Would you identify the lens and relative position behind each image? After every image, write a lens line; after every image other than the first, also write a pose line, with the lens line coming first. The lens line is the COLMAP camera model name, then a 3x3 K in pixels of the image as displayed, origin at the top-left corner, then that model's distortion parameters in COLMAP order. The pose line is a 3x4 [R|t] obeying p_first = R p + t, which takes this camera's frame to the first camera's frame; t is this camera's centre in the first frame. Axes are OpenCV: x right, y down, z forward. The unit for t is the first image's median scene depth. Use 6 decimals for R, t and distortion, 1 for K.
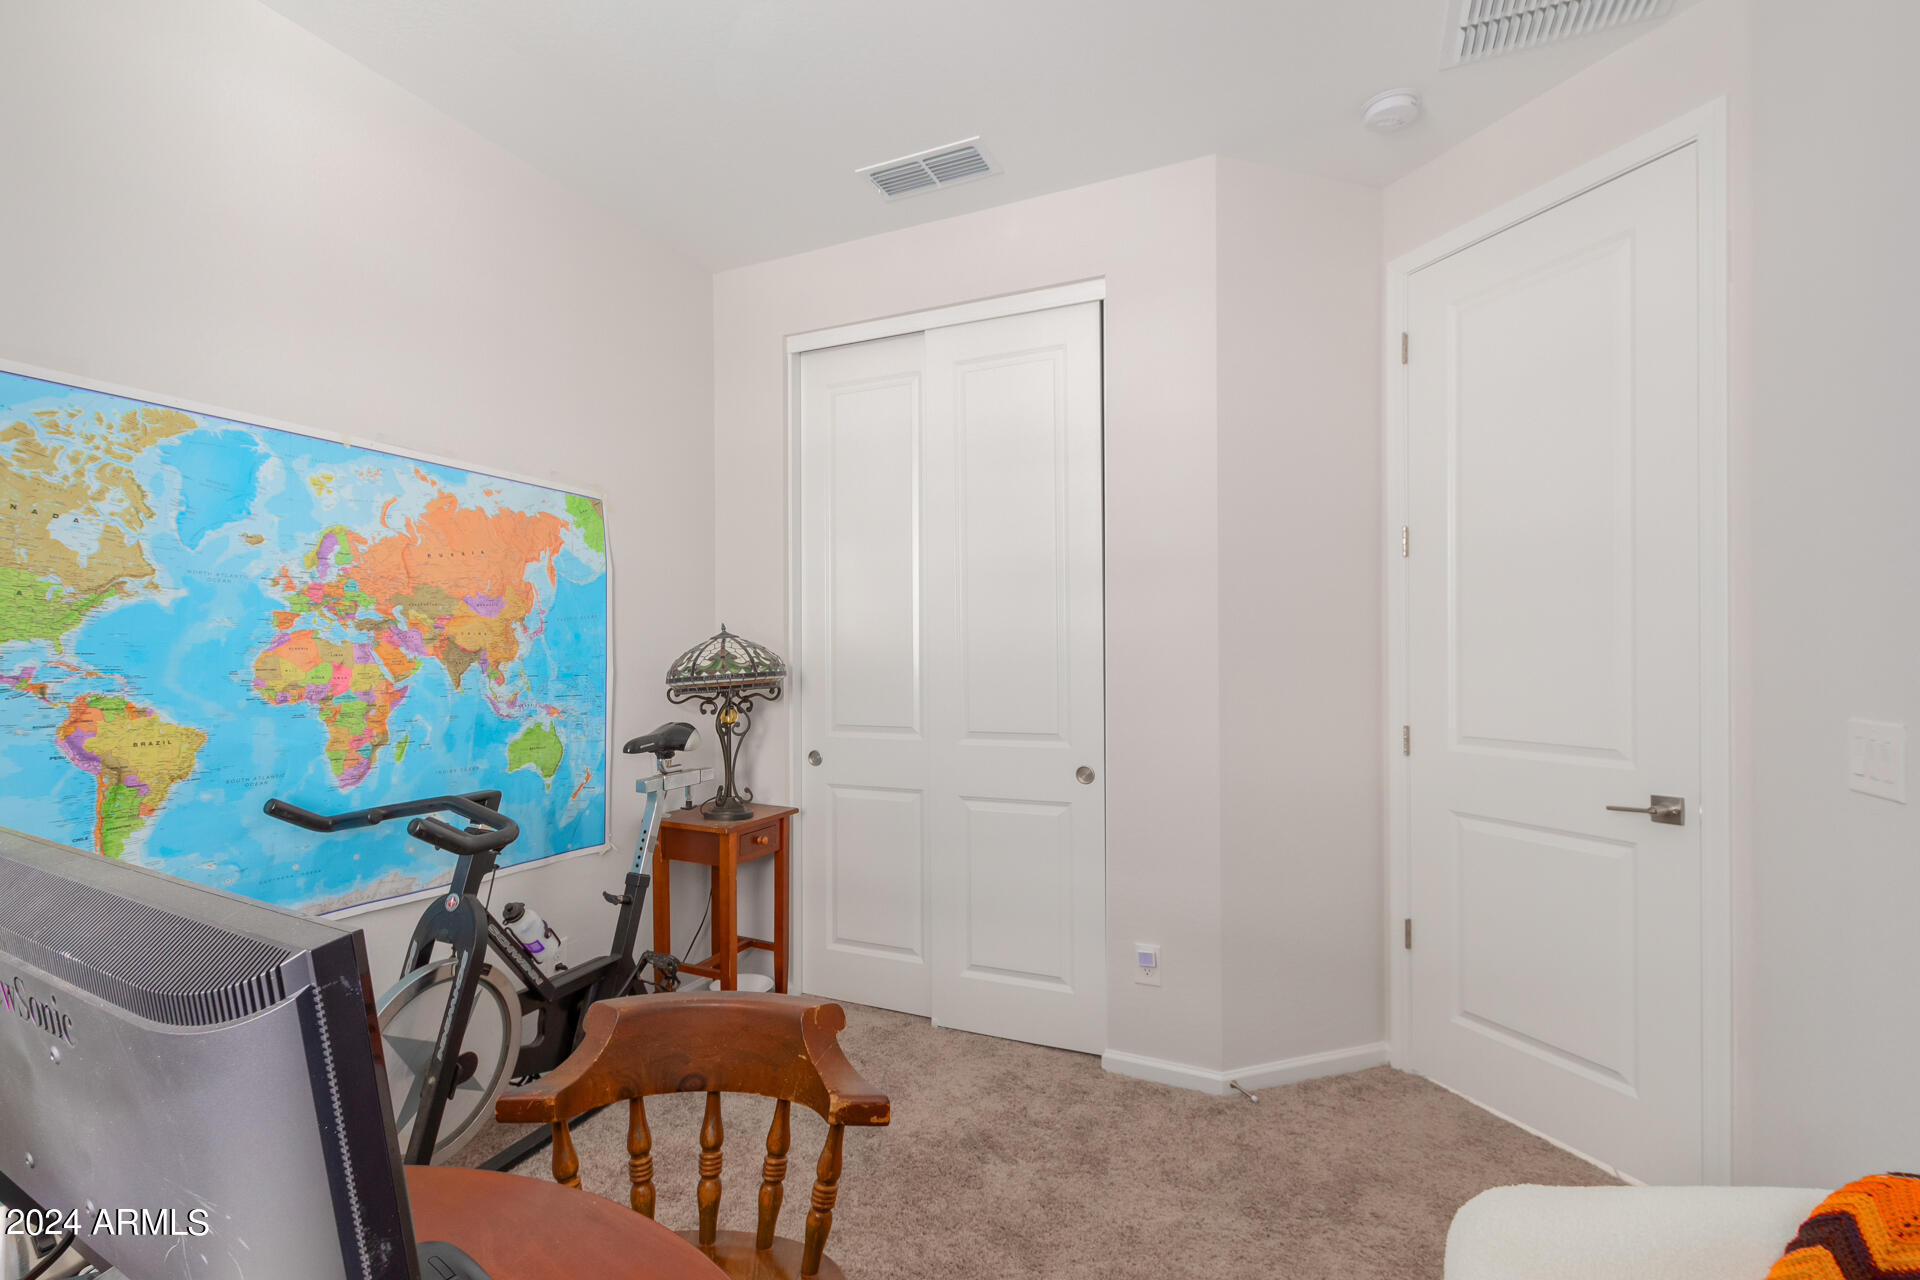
lens RADIAL K [[875.4, 0, 964.0], [0, 875.4, 649.9], [0, 0, 1]] dist [-0.004184, 0.000720]
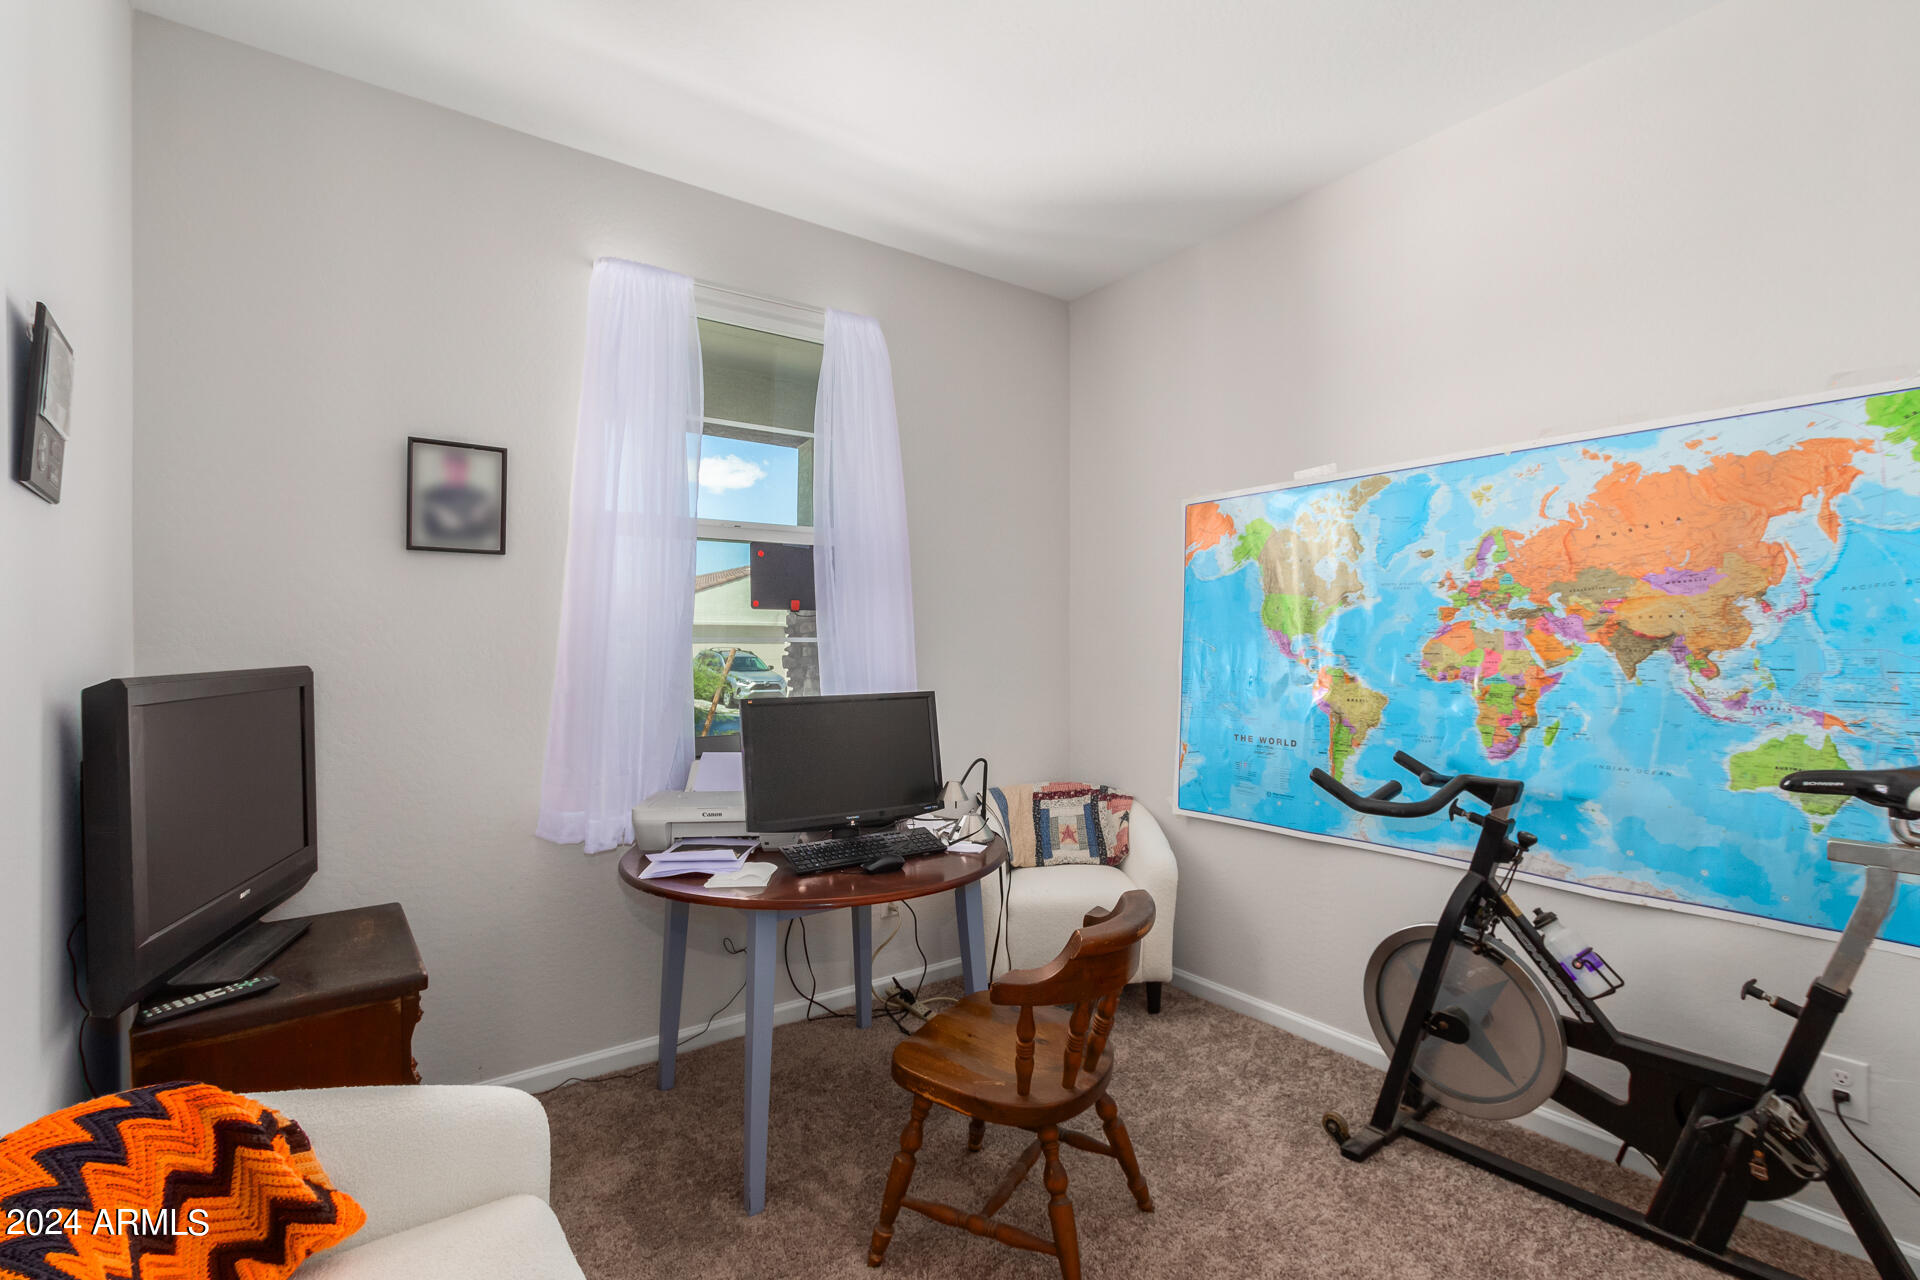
lens RADIAL K [[875.4, 0, 963.6], [0, 875.4, 641.6], [0, 0, 1]] dist [-0.004184, 0.000720]
pose [[-0.504357, -0.000597, -0.863495, 0.592020], [0.008276, 0.999950, -0.005526, 0.005704], [0.863456, -0.009934, -0.504327, 0.944339]]
